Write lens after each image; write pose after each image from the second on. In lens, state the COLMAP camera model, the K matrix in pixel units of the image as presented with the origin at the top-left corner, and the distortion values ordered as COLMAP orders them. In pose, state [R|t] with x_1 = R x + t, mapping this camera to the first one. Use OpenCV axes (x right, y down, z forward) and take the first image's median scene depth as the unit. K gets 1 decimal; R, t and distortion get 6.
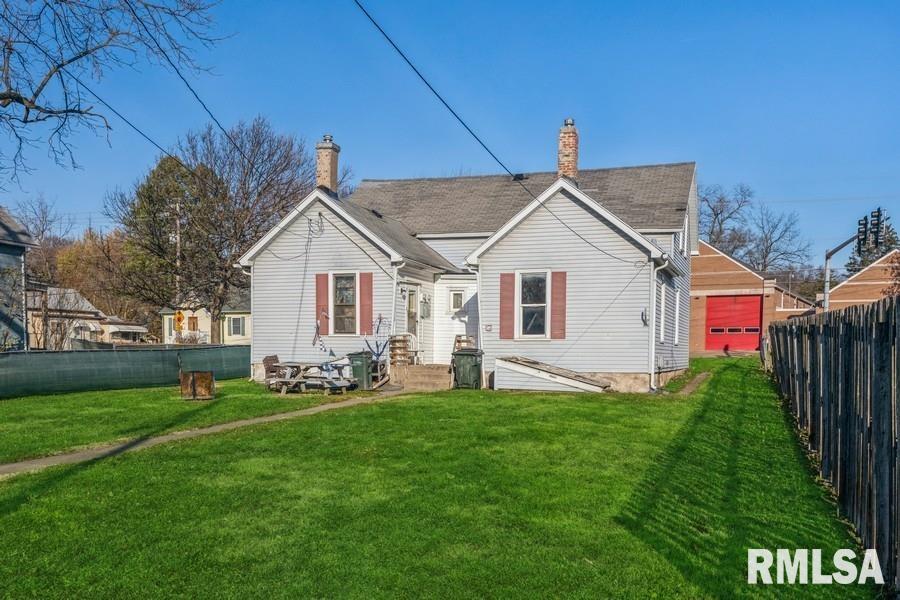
lens RADIAL K [[909.2, 0, 449.0], [0, 909.2, 380.6], [0, 0, 1]] dist [-0.001298, -0.004746]
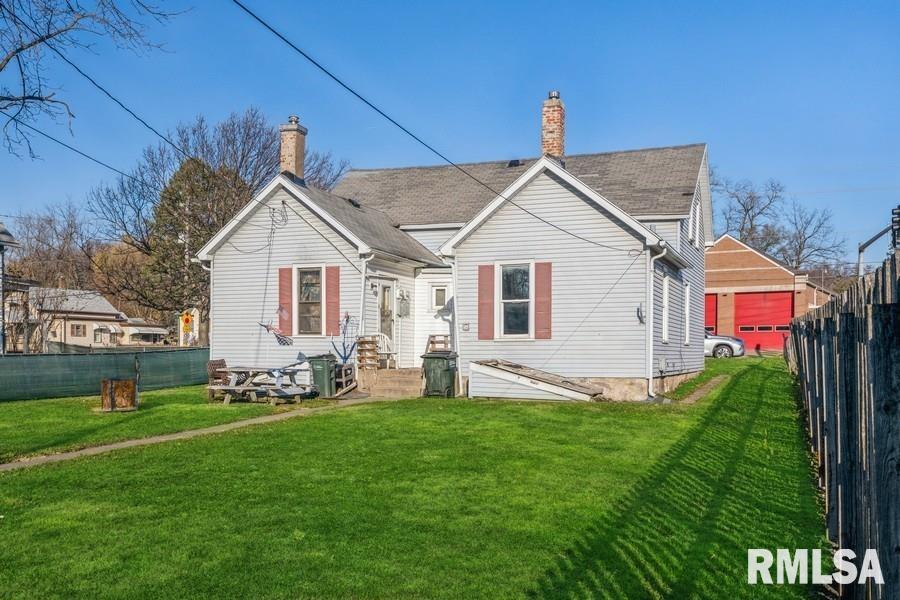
lens RADIAL K [[874.7, 0, 472.4], [0, 874.7, 336.5], [0, 0, 1]] dist [-0.001562, -0.004542]
pose [[0.999439, -0.005440, -0.033035, 0.074222], [0.003830, 0.998811, -0.048597, -0.007209], [0.033260, 0.048444, 0.998272, 0.146300]]
